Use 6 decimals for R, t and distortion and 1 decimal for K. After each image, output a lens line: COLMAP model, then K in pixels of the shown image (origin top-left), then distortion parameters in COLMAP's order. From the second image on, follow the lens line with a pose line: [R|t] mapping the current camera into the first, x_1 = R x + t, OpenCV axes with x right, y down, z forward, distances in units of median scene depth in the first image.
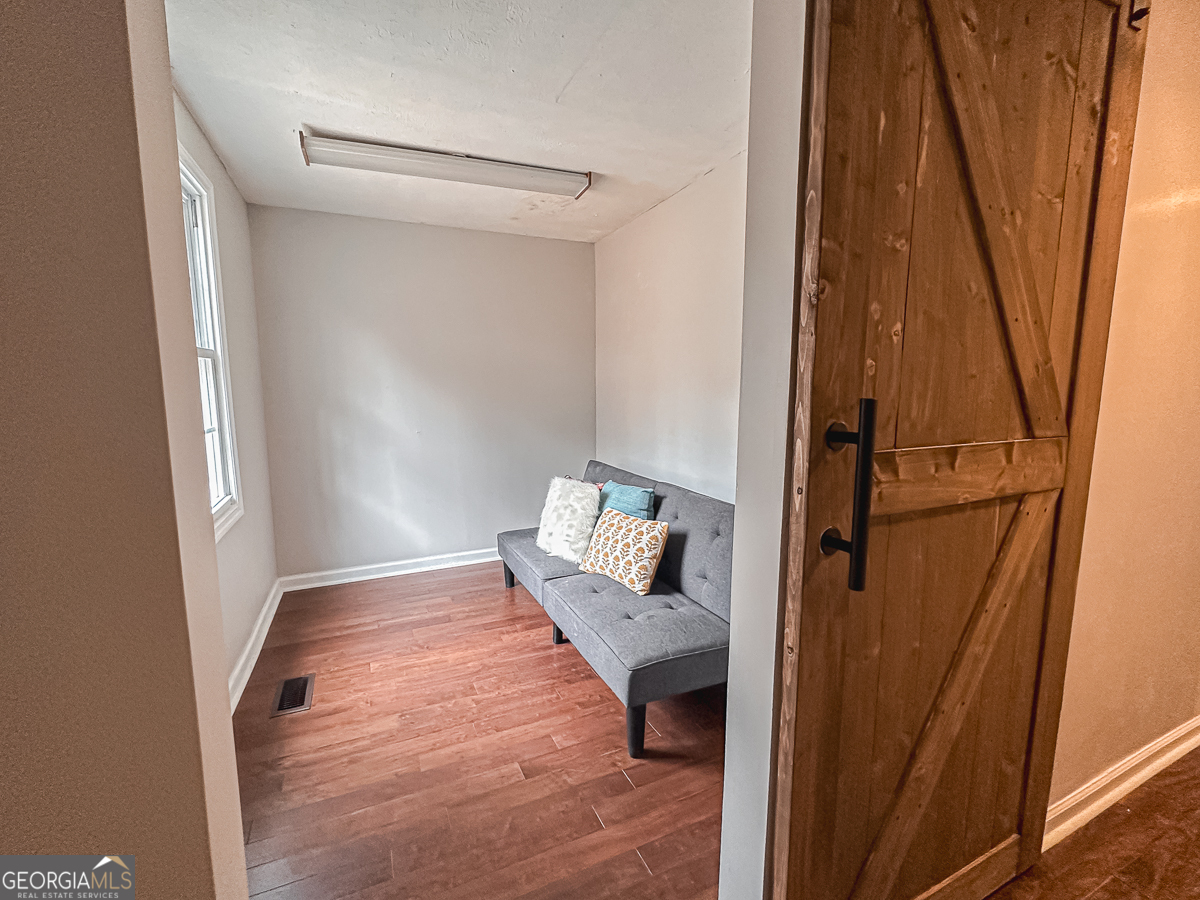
lens RADIAL K [[510.2, 0, 595.4], [0, 510.2, 451.5], [0, 0, 1]] dist [-0.002831, -0.000447]
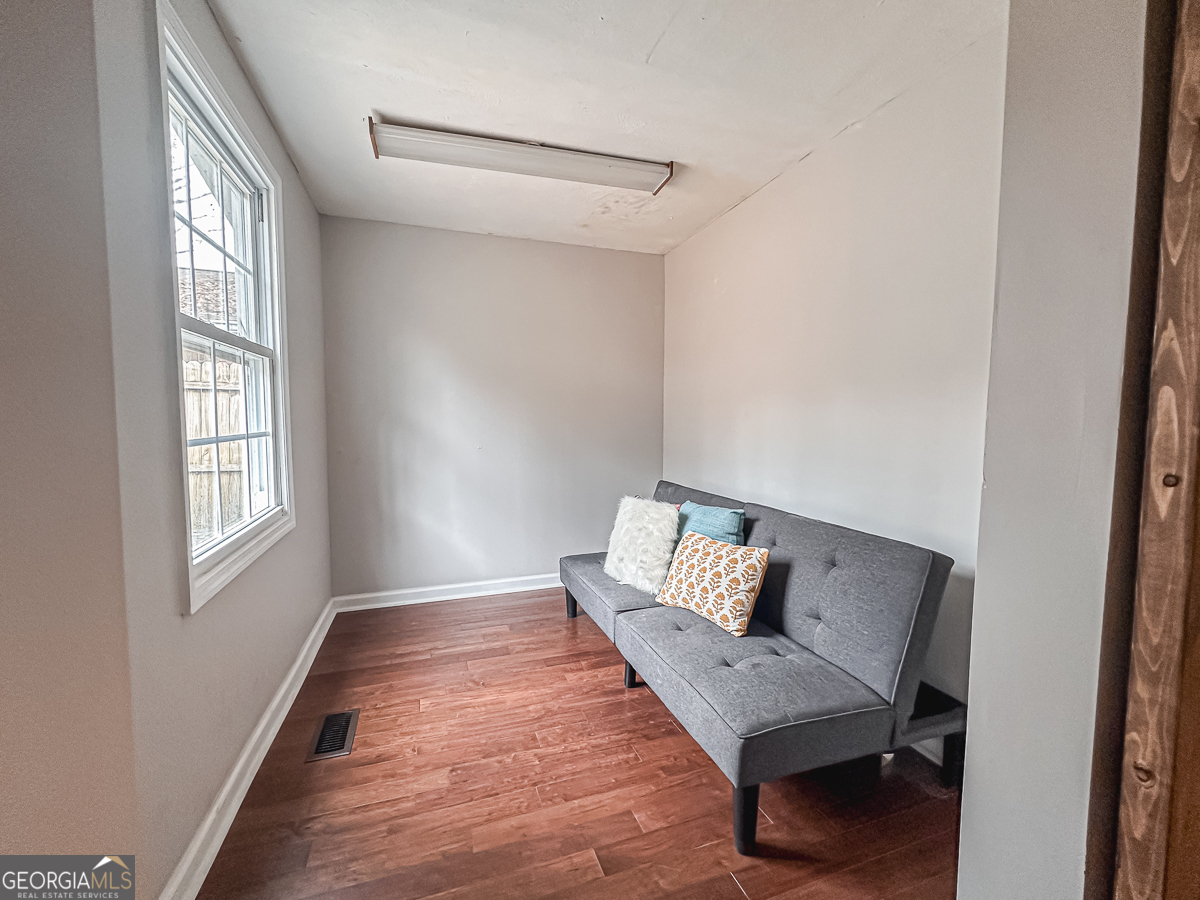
lens RADIAL K [[510.2, 0, 603.3], [0, 510.2, 447.8], [0, 0, 1]] dist [-0.002831, -0.000447]
pose [[0.995650, 0.011072, -0.092516, -0.052157], [-0.016671, 0.998061, -0.059969, 0.028142], [0.091673, 0.061250, 0.993904, 0.132494]]
